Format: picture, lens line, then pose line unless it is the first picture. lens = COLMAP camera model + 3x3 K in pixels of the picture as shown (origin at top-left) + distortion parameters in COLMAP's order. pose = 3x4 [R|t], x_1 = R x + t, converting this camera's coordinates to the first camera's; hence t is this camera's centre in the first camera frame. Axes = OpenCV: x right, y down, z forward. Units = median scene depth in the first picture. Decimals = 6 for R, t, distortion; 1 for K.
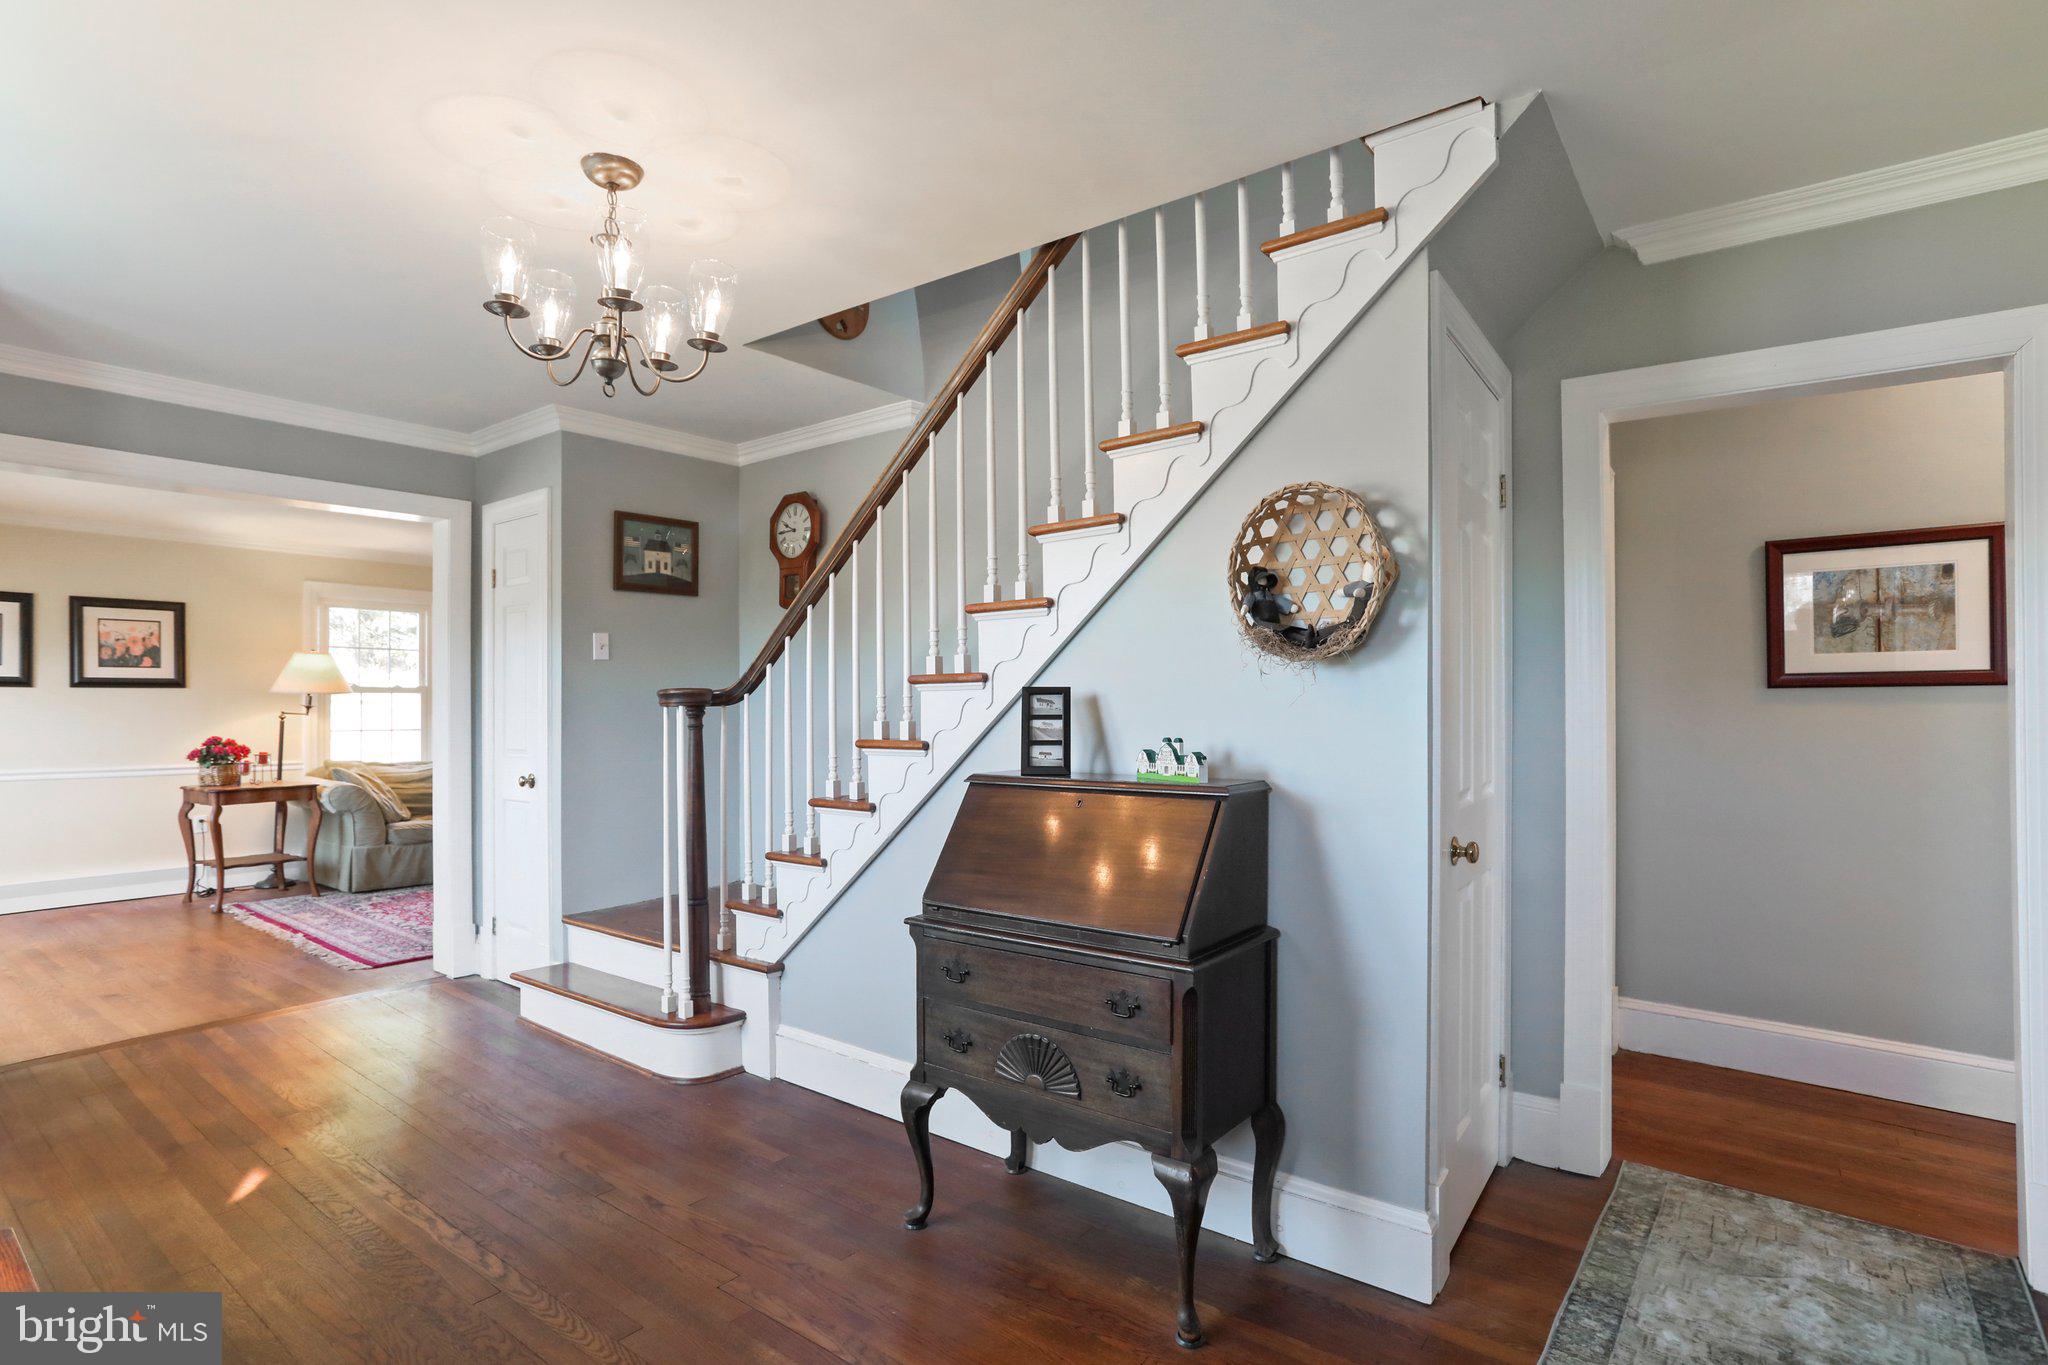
lens RADIAL K [[989.4, 0, 1018.0], [0, 989.4, 705.1], [0, 0, 1]] dist [-0.061983, 0.035266]
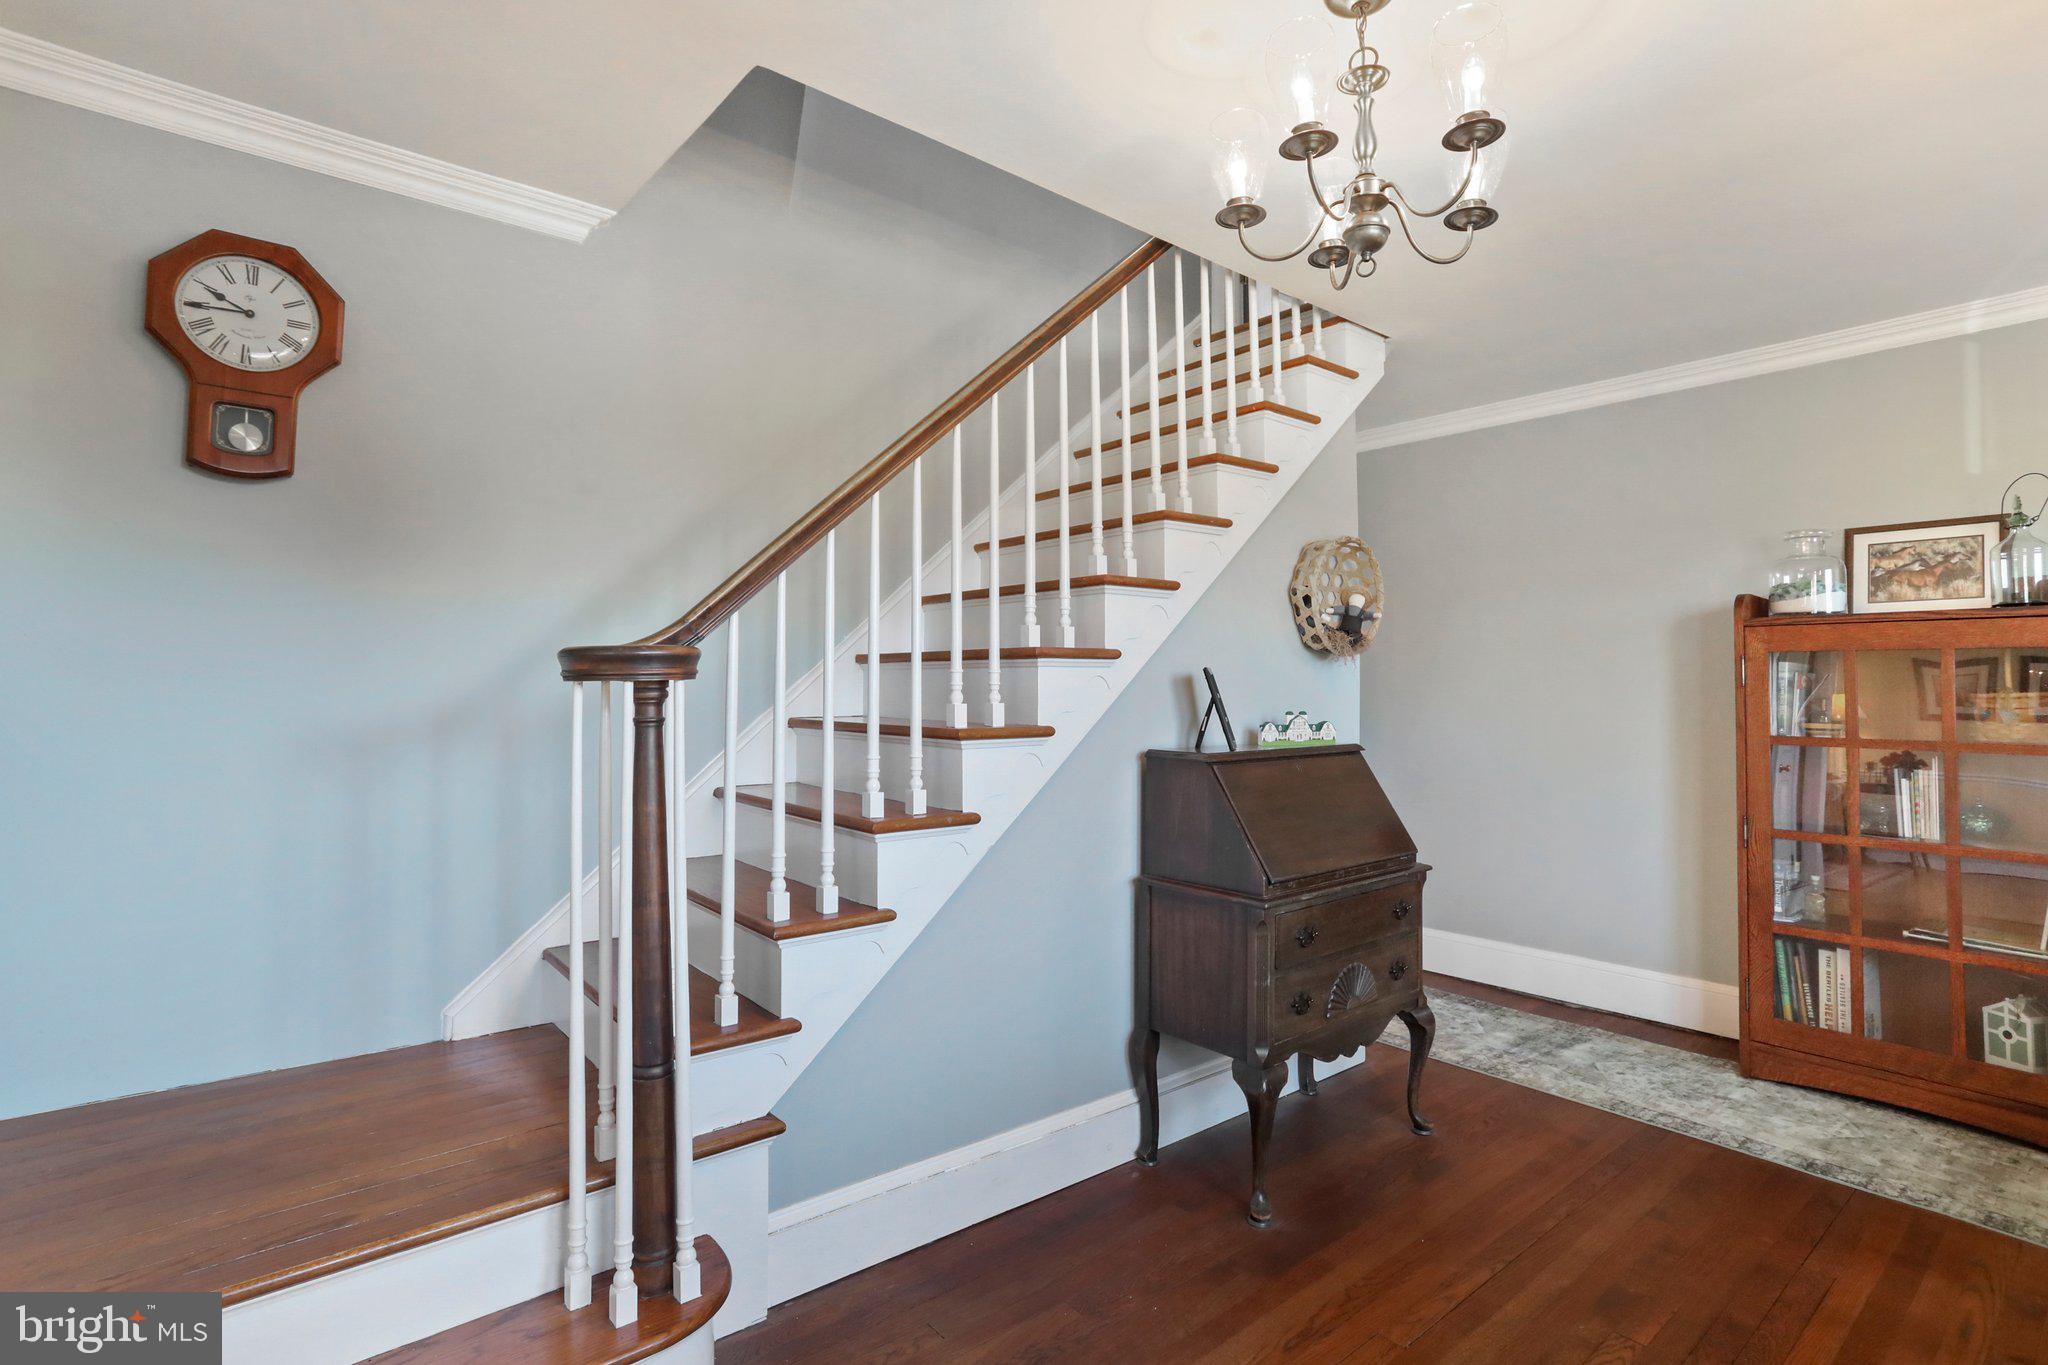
lens RADIAL K [[1002.6, 0, 1026.5], [0, 1002.6, 680.8], [0, 0, 1]] dist [-0.048641, 0.035601]
pose [[0.233724, 0.016453, 0.972164, -0.786237], [0.002779, 0.999841, -0.017590, 0.010272], [-0.972299, 0.006813, 0.233641, 0.694134]]
